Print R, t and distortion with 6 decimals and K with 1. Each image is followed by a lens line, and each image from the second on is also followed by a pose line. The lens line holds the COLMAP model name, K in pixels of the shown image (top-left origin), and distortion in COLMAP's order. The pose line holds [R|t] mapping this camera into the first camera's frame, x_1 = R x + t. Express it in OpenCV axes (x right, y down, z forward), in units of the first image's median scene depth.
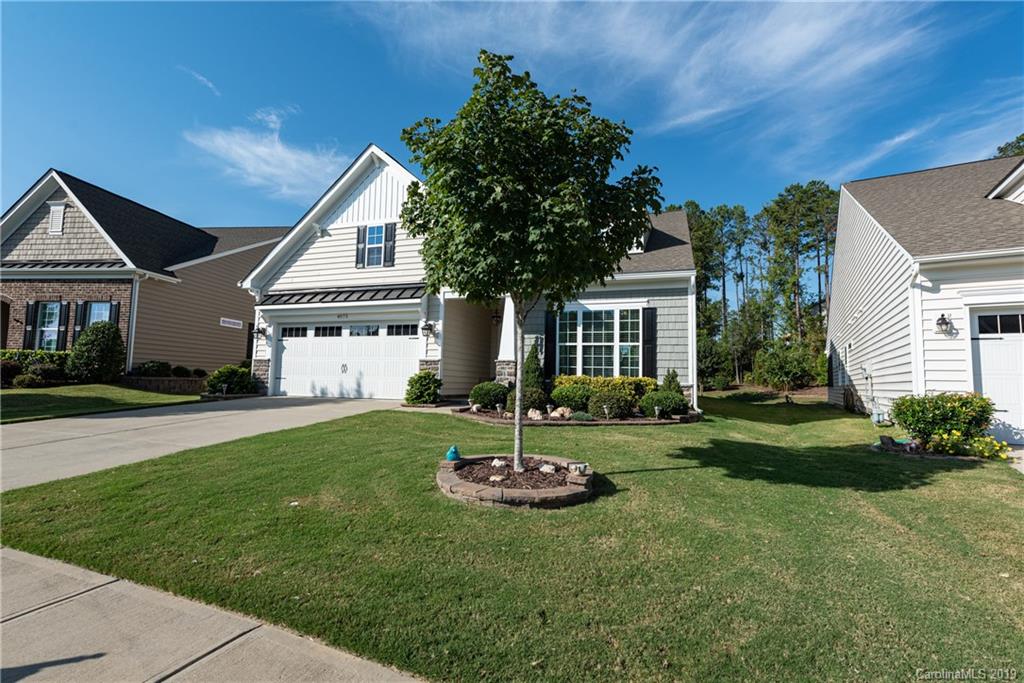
lens RADIAL K [[500.9, 0, 512.0], [0, 500.9, 341.5], [0, 0, 1]] dist [0.012347, -0.000288]
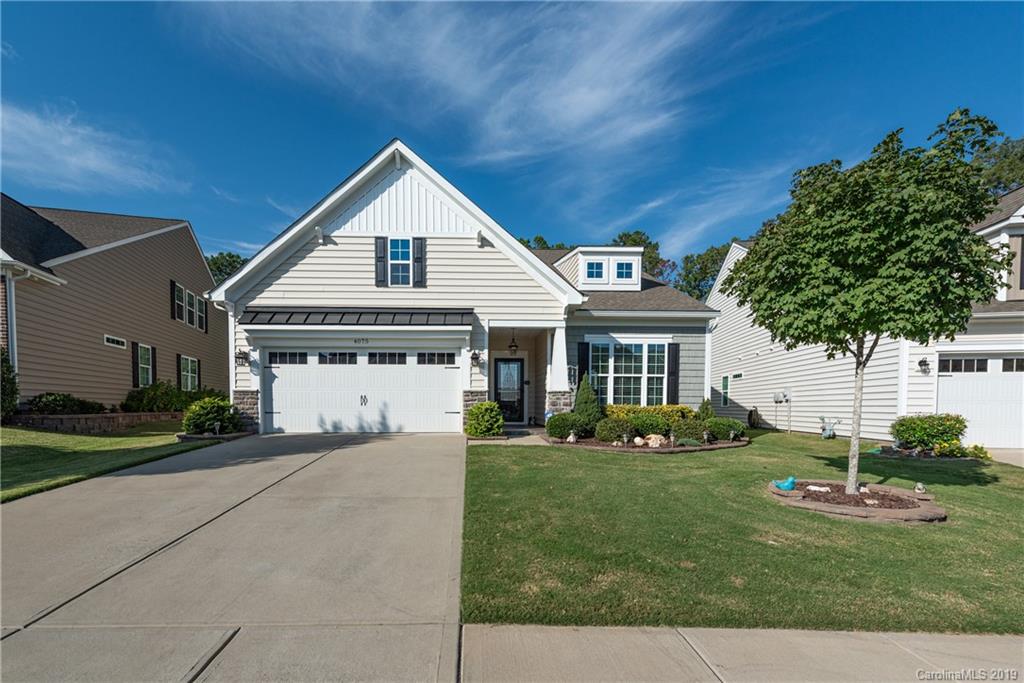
lens RADIAL K [[461.0, 0, 490.2], [0, 461.0, 417.0], [0, 0, 1]] dist [0.010500, 0.000090]
pose [[0.928080, -0.031449, 0.371050, -0.421128], [-0.013335, 0.992981, 0.117516, -0.016162], [-0.372142, -0.114013, 0.921147, 0.151770]]
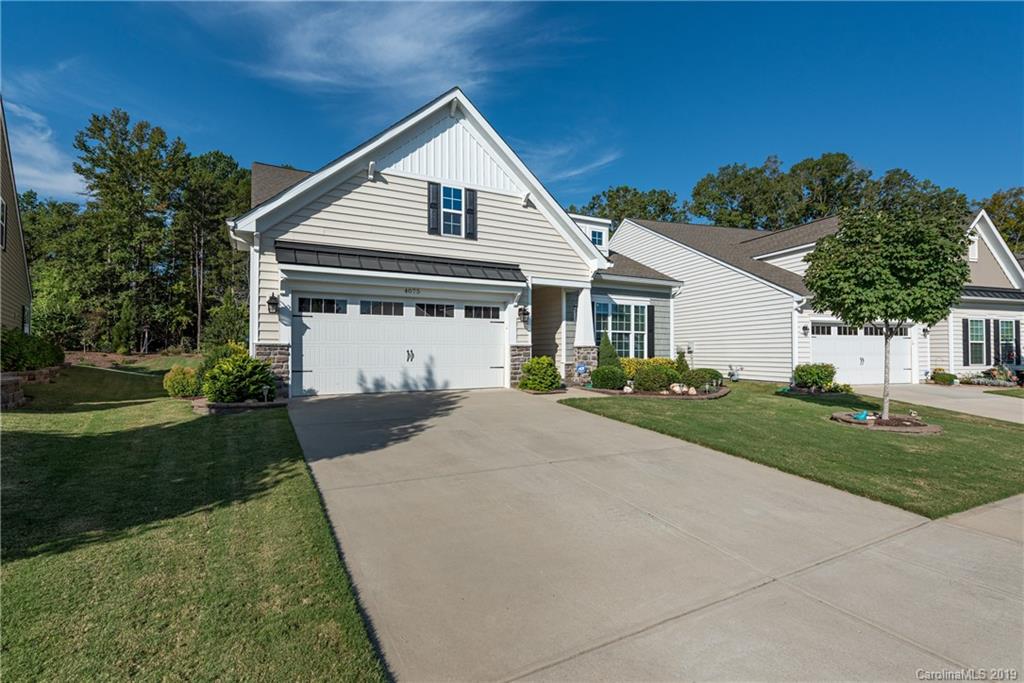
lens RADIAL K [[467.2, 0, 512.0], [0, 467.2, 341.5], [0, 0, 1]] dist [0.013897, -0.000166]
pose [[0.669083, -0.008508, 0.743139, -0.769260], [-0.051625, 0.996987, 0.057895, -0.020751], [-0.741392, -0.077101, 0.666628, 0.365031]]
